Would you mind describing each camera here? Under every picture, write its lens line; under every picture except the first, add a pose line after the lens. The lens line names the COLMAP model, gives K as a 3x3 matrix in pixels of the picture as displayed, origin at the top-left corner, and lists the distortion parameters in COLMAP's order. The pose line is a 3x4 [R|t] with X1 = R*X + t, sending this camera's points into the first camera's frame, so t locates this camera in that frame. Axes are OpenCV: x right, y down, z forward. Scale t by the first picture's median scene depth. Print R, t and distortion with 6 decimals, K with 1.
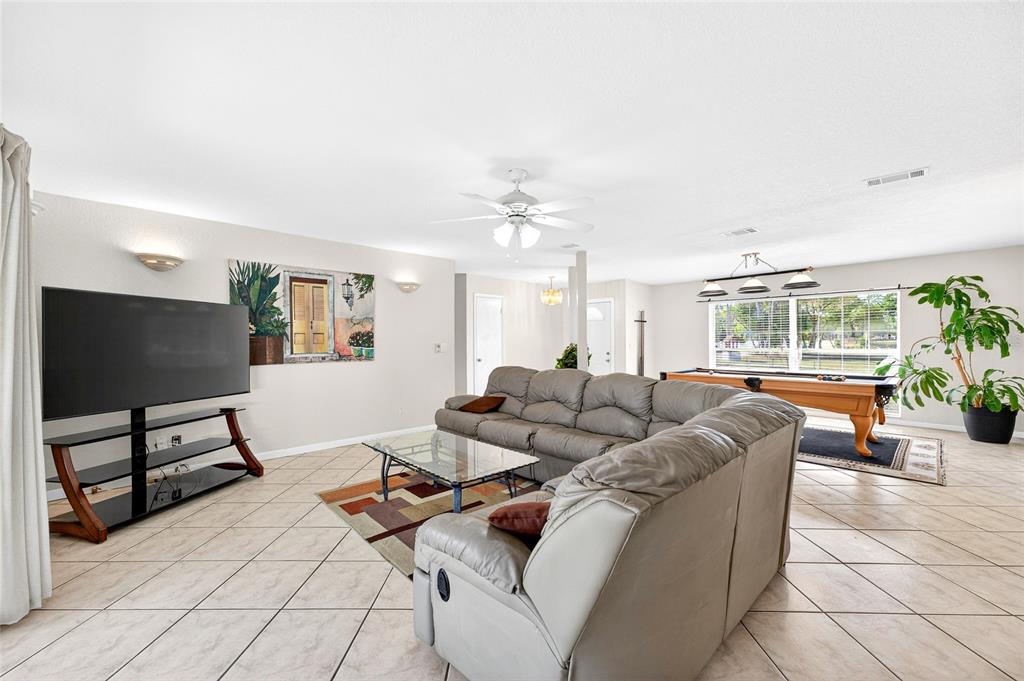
lens RADIAL K [[423.0, 0, 521.2], [0, 423.0, 336.5], [0, 0, 1]] dist [0.012047, 0.001576]
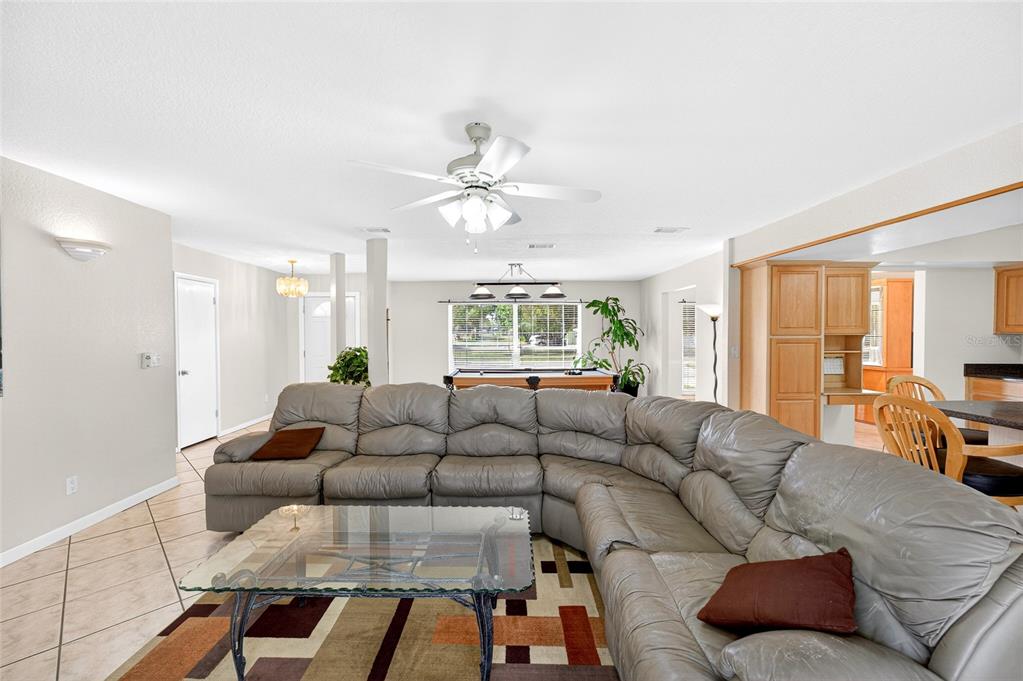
lens RADIAL K [[422.6, 0, 508.1], [0, 422.6, 339.1], [0, 0, 1]] dist [0.012047, 0.001576]
pose [[0.728441, -0.005384, 0.685088, -0.288061], [-0.009200, 0.999802, 0.017640, -0.021664], [-0.685047, -0.019153, 0.728247, 0.255921]]
